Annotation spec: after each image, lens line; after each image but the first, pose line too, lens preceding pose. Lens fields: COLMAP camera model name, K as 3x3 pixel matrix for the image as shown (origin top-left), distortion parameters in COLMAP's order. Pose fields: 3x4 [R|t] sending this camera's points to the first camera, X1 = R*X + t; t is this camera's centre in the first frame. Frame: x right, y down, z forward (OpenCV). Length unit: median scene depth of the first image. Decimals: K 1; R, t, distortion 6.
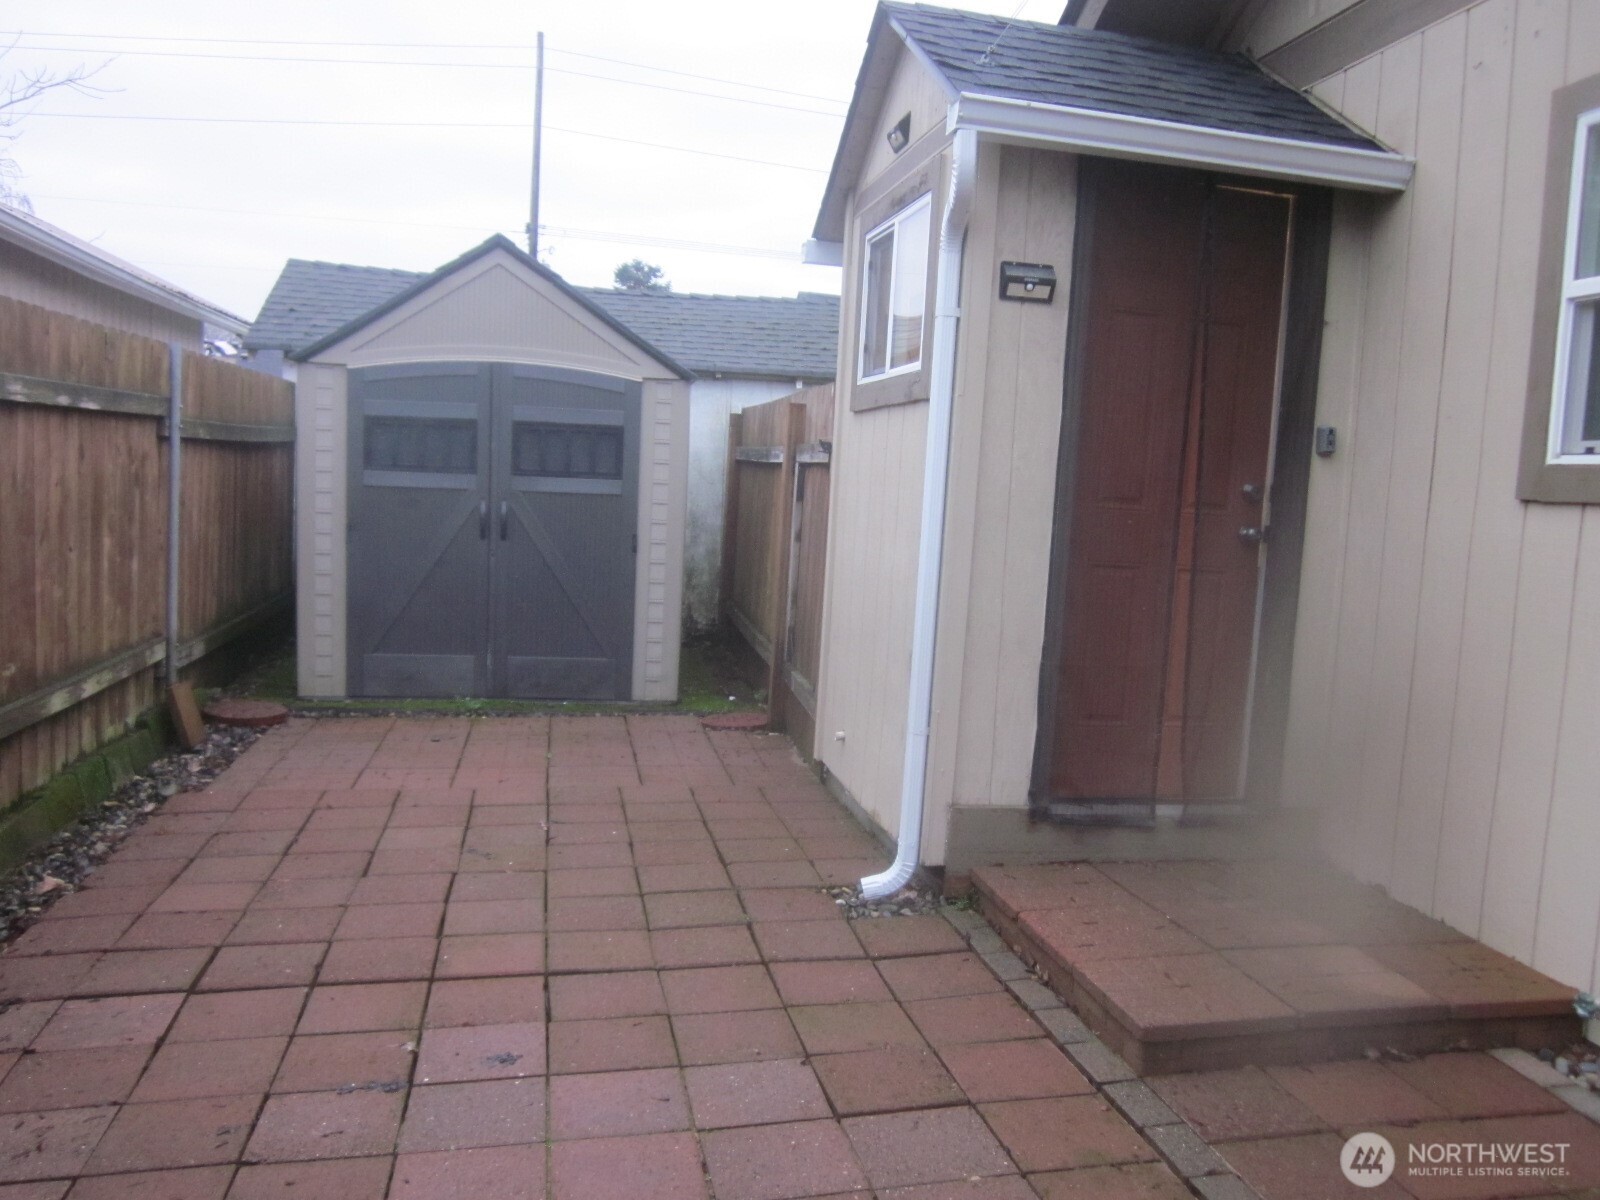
lens RADIAL K [[1323.1, 0, 800.0], [0, 1323.1, 600.0], [0, 0, 1]] dist [-0.052145, 0.009638]
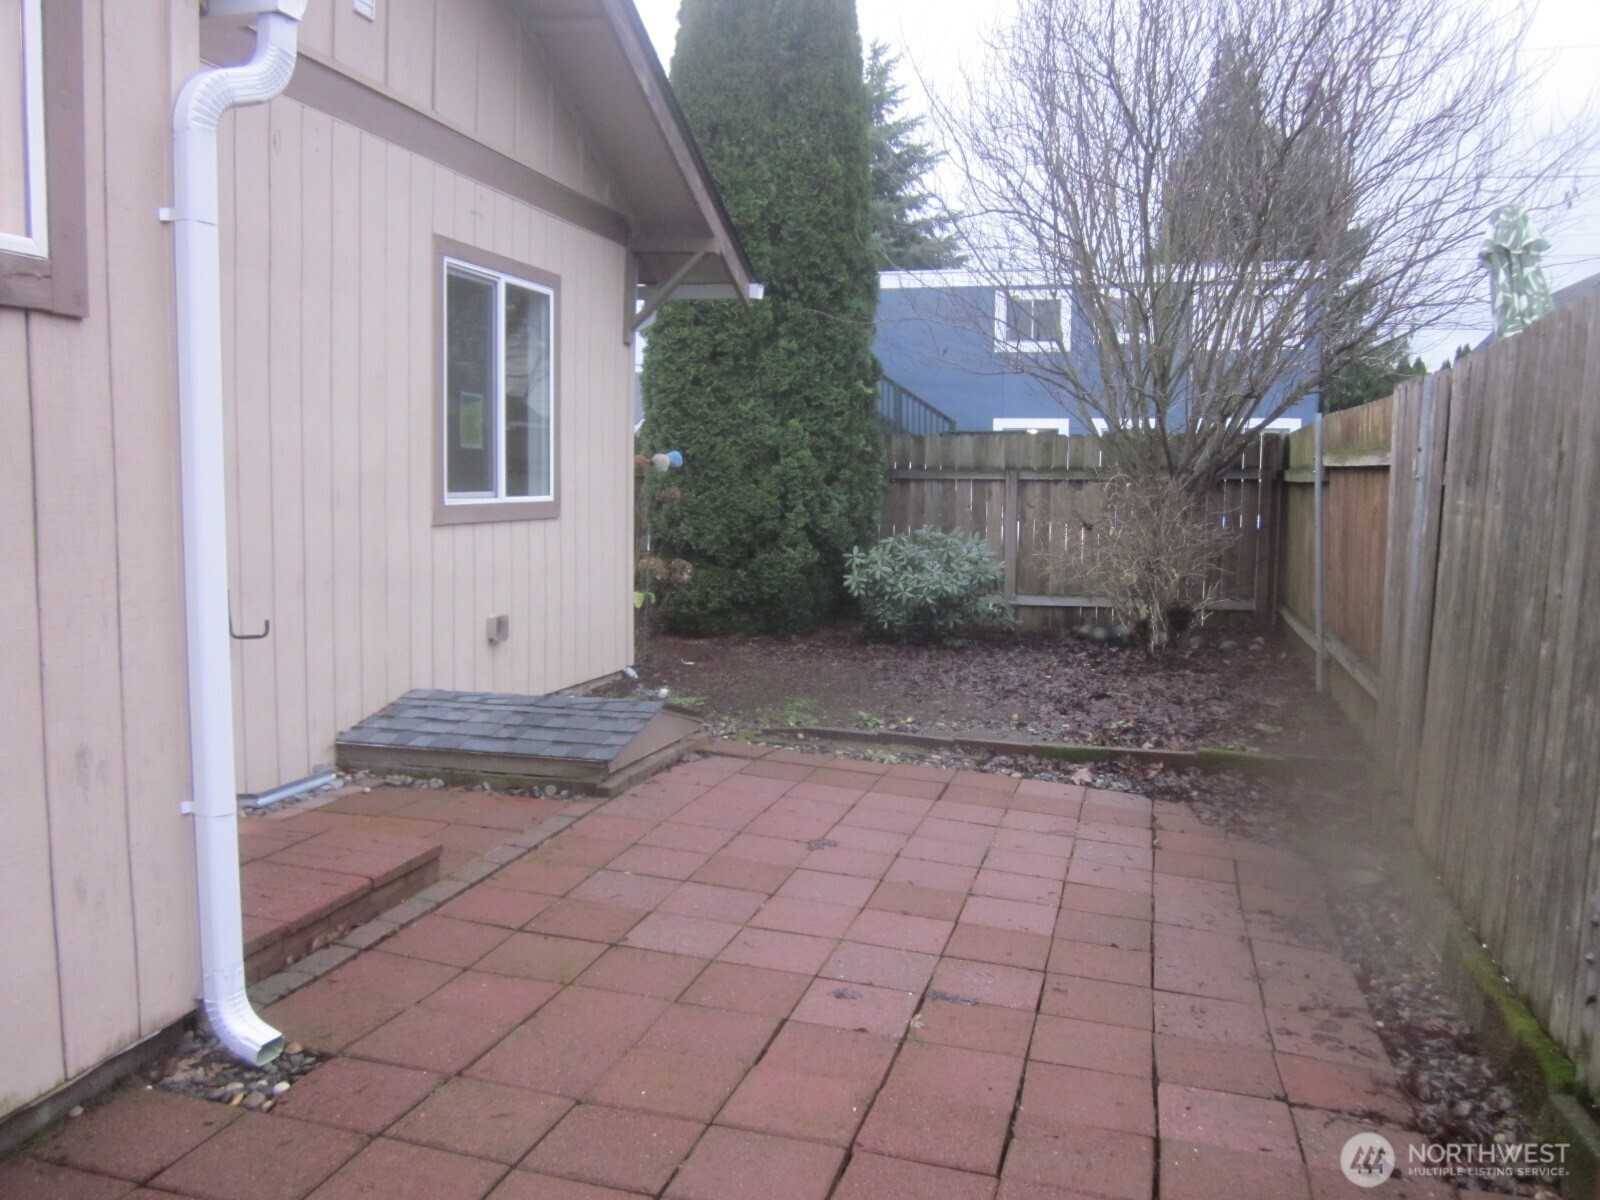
lens RADIAL K [[1323.1, 0, 800.0], [0, 1323.1, 600.0], [0, 0, 1]] dist [-0.052145, 0.009638]
pose [[-0.895200, -0.116199, 0.430249, -0.628992], [-0.034531, 0.980594, 0.192986, -0.209518], [-0.444324, 0.157904, -0.881840, 1.917454]]
